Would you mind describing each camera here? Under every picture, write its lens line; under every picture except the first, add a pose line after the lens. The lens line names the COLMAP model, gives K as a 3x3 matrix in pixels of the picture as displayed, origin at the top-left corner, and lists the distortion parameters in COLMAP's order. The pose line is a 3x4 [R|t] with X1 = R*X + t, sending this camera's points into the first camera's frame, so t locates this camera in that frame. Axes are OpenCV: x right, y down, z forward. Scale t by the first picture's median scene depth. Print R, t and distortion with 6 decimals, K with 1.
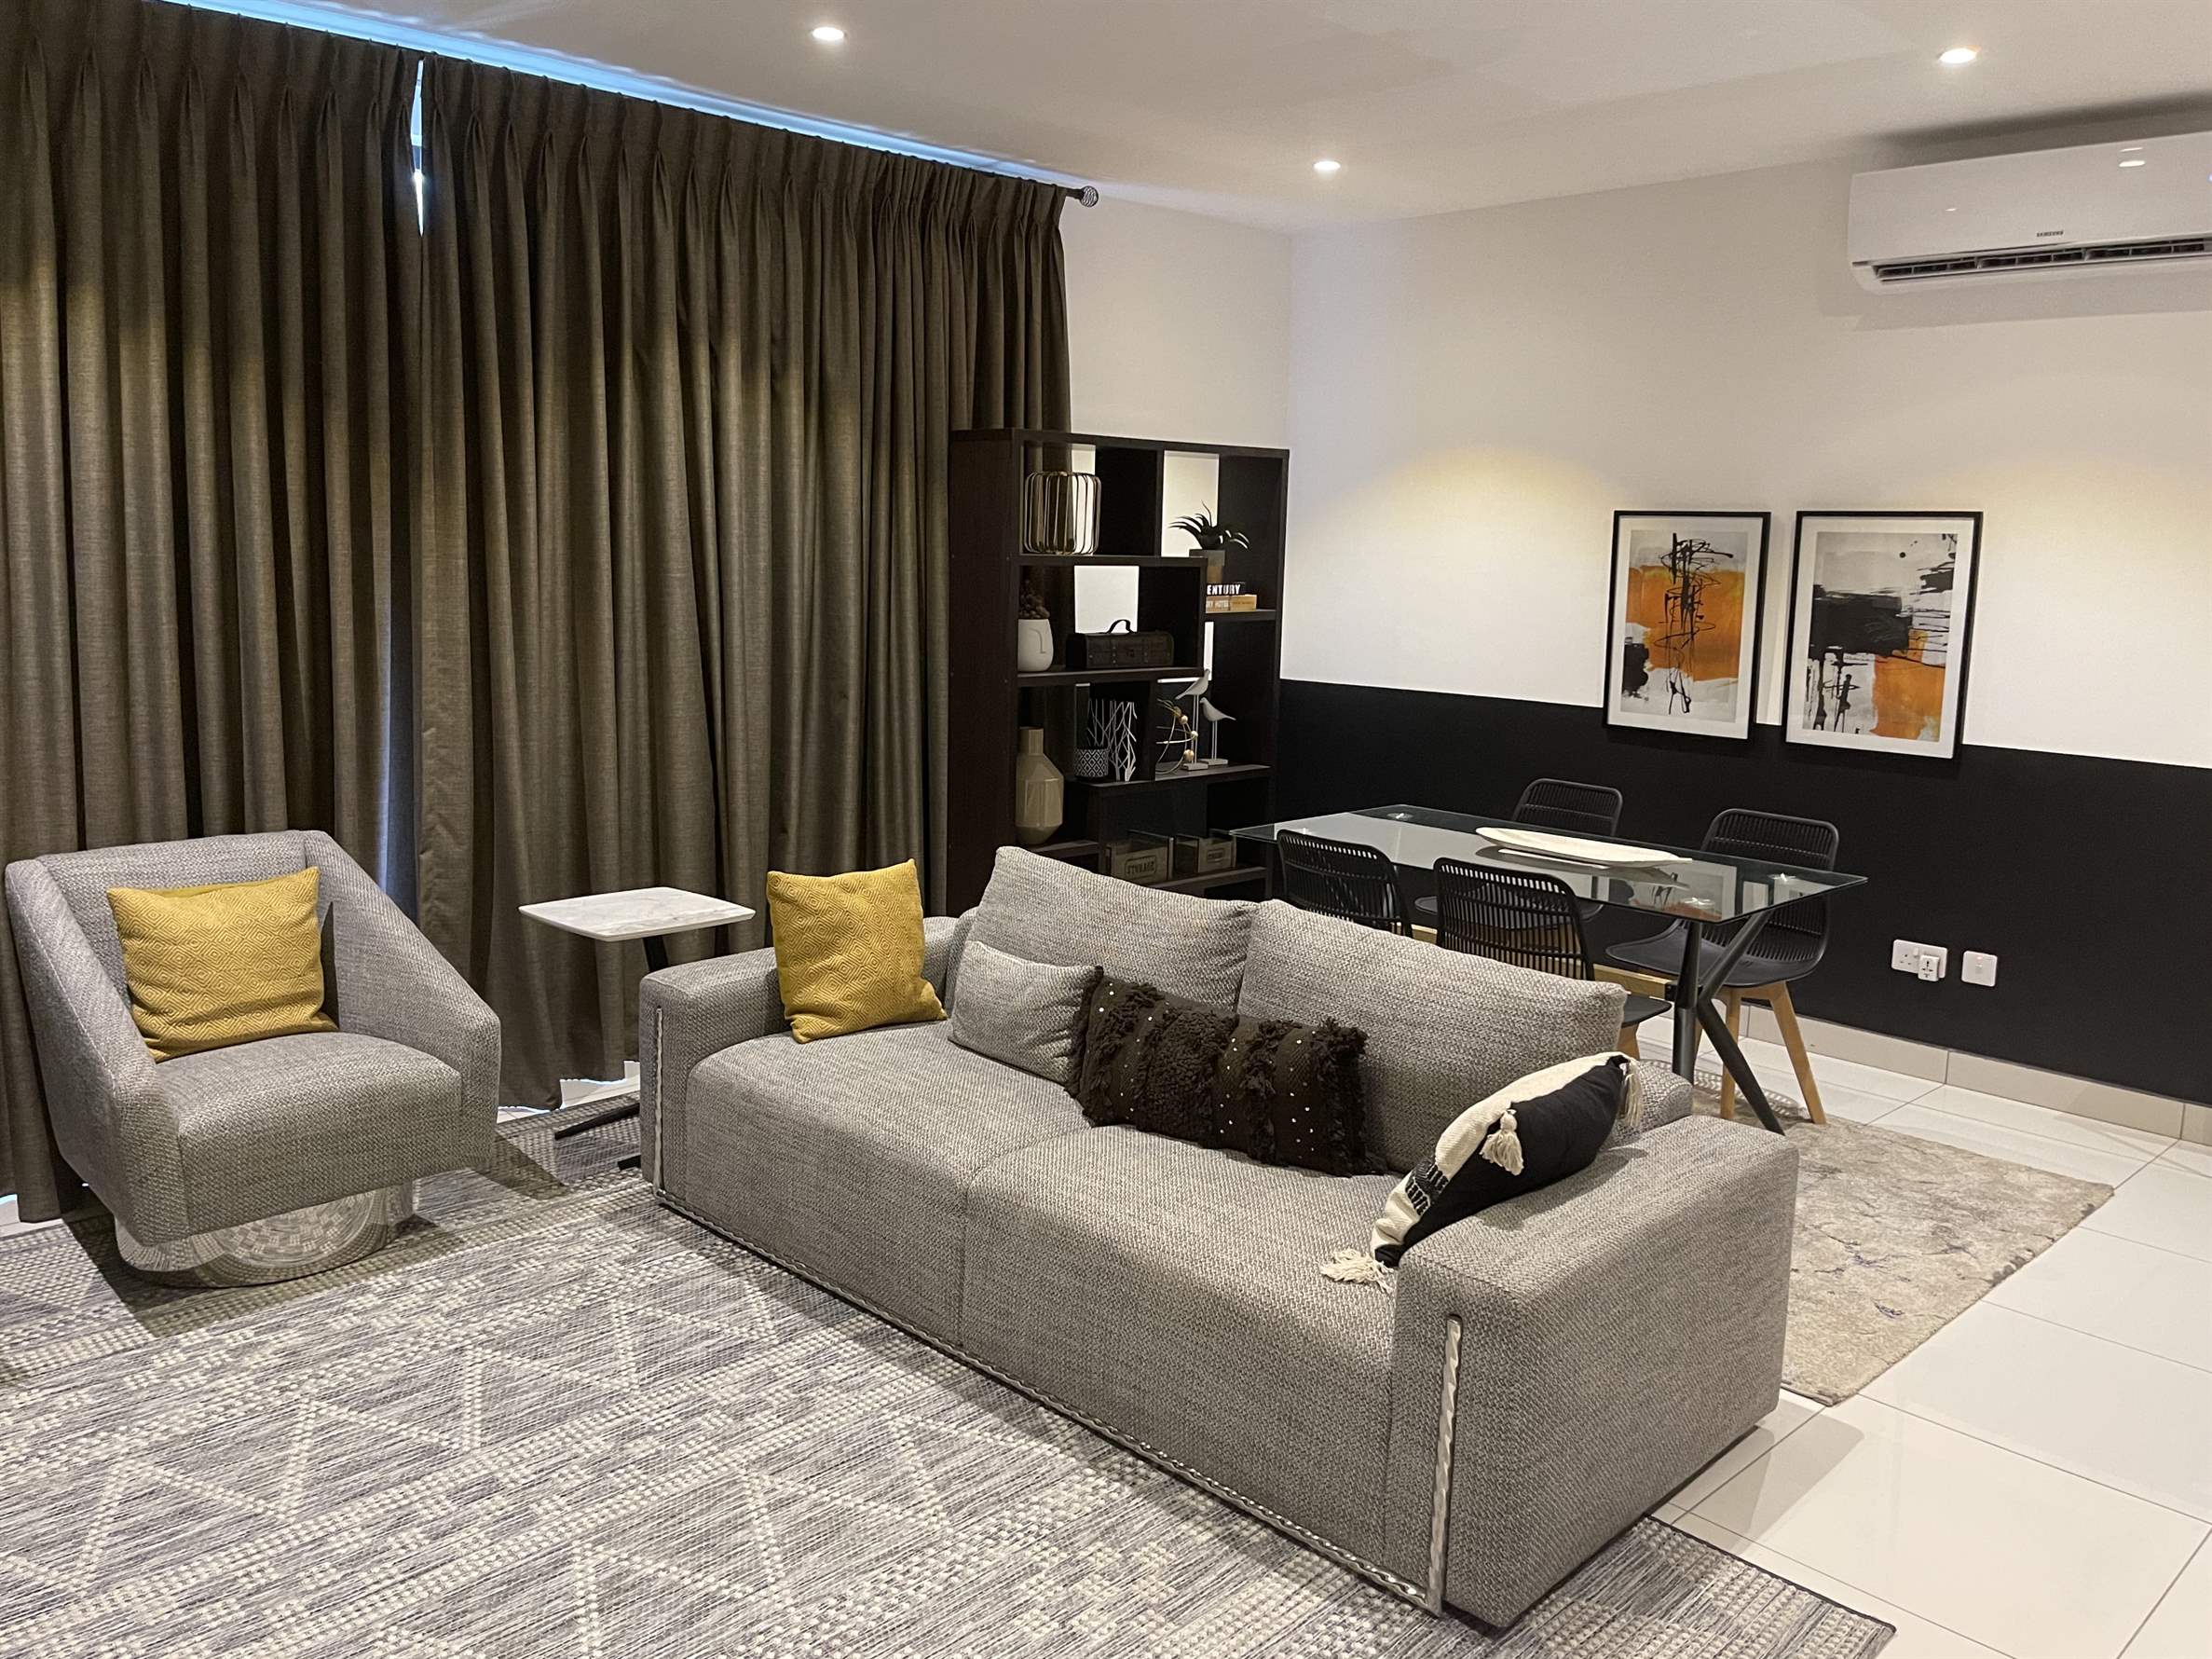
lens RADIAL K [[1739.9, 0, 1103.1], [0, 1739.9, 744.7], [0, 0, 1]] dist [0.086142, -0.137073]
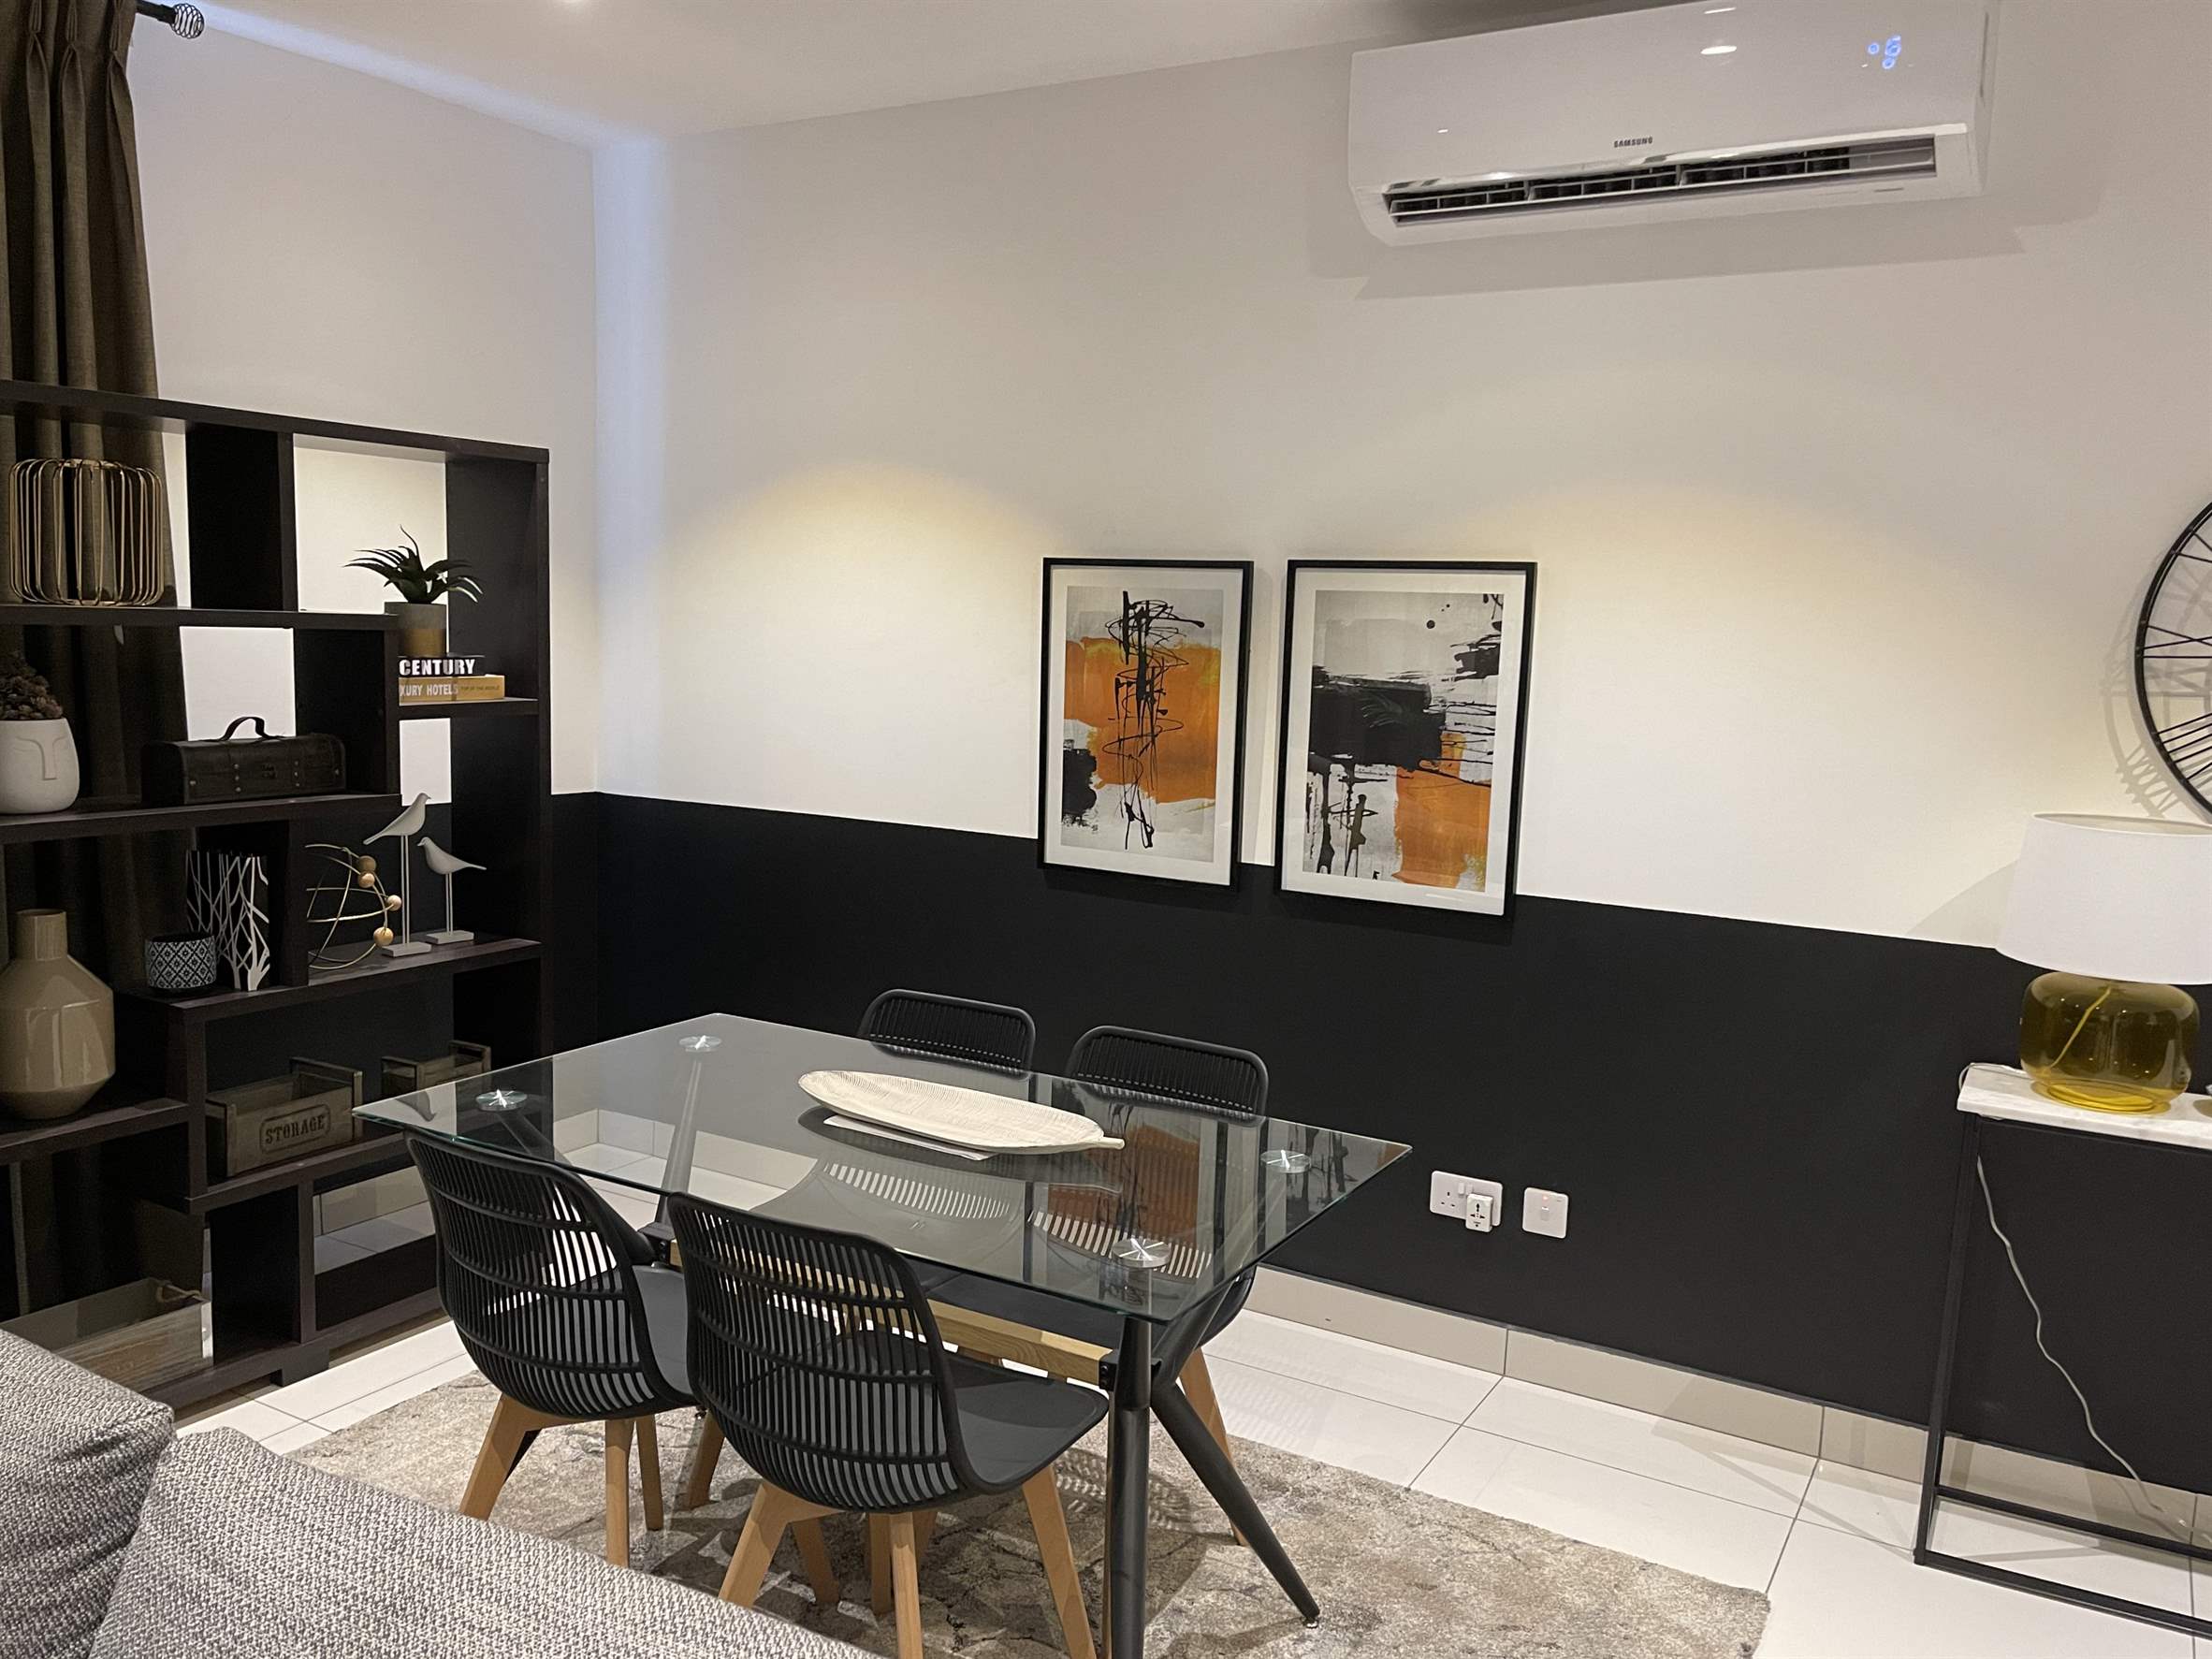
lens RADIAL K [[1739.7, 0, 1103.1], [0, 1739.7, 744.7], [0, 0, 1]] dist [0.086142, -0.137073]
pose [[0.963251, -0.008687, 0.268461, 0.132640], [0.020374, 0.998960, -0.040779, -0.032033], [-0.267828, 0.044750, 0.962427, 0.343612]]
